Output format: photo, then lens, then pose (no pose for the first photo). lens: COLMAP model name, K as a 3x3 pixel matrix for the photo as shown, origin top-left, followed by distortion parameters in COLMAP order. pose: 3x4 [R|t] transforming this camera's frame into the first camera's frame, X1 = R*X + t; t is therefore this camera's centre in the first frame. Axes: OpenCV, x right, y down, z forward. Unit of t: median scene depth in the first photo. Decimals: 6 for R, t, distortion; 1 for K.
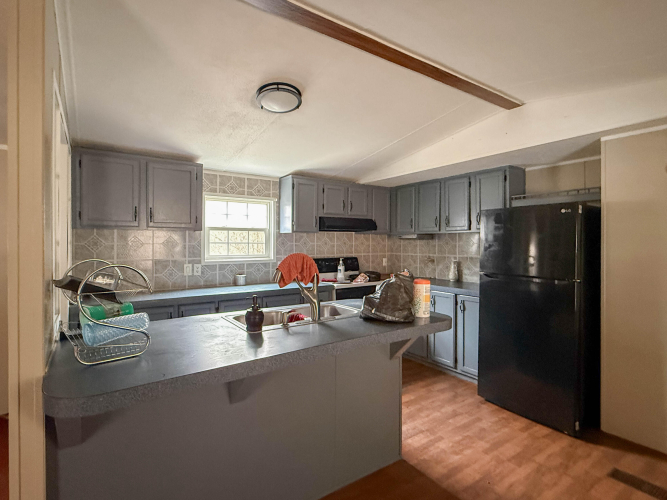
lens RADIAL K [[340.3, 0, 332.6], [0, 340.3, 241.2], [0, 0, 1]] dist [-0.002793, -0.000318]
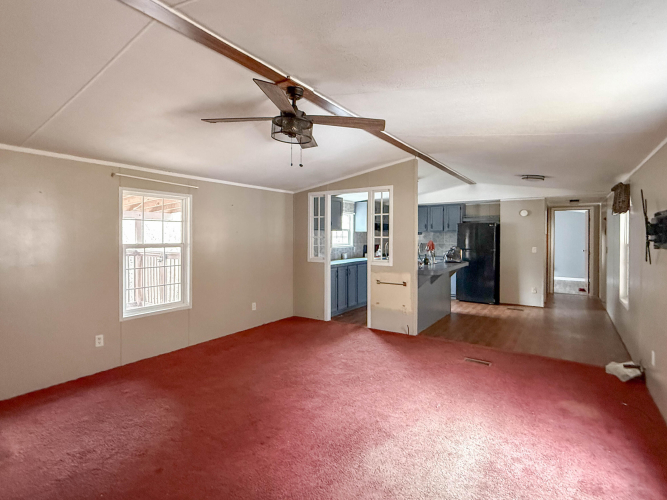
lens RADIAL K [[340.3, 0, 332.6], [0, 340.3, 241.2], [0, 0, 1]] dist [-0.002793, -0.000318]
pose [[0.935121, -0.005312, 0.354290, -1.069215], [-0.001808, 0.999803, 0.019763, -0.009334], [-0.354325, -0.019121, 0.934927, -0.813646]]
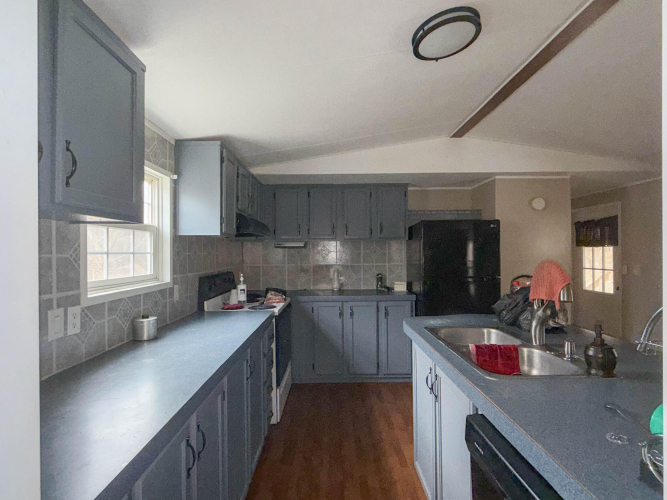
lens RADIAL K [[350.1, 0, 333.5], [0, 350.1, 250.0], [0, 0, 1]] dist [0.000224, 0.000015]
pose [[0.556585, -0.001595, 0.830789, -0.571011], [0.005338, 0.999984, -0.001656, 0.003140], [-0.830774, 0.005357, 0.556584, 0.515806]]
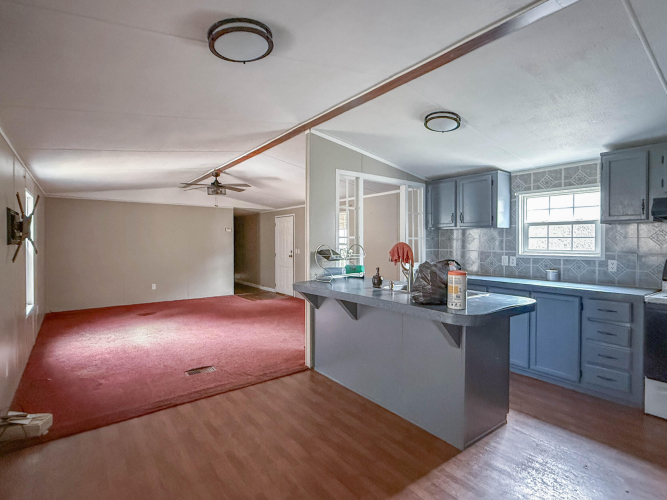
lens RADIAL K [[340.3, 0, 332.6], [0, 340.3, 241.2], [0, 0, 1]] dist [-0.002793, -0.000318]
pose [[0.056038, 0.008063, -0.998396, 0.707214], [0.013753, 0.999866, 0.008847, -0.001869], [0.998334, -0.014226, 0.055920, 0.334434]]
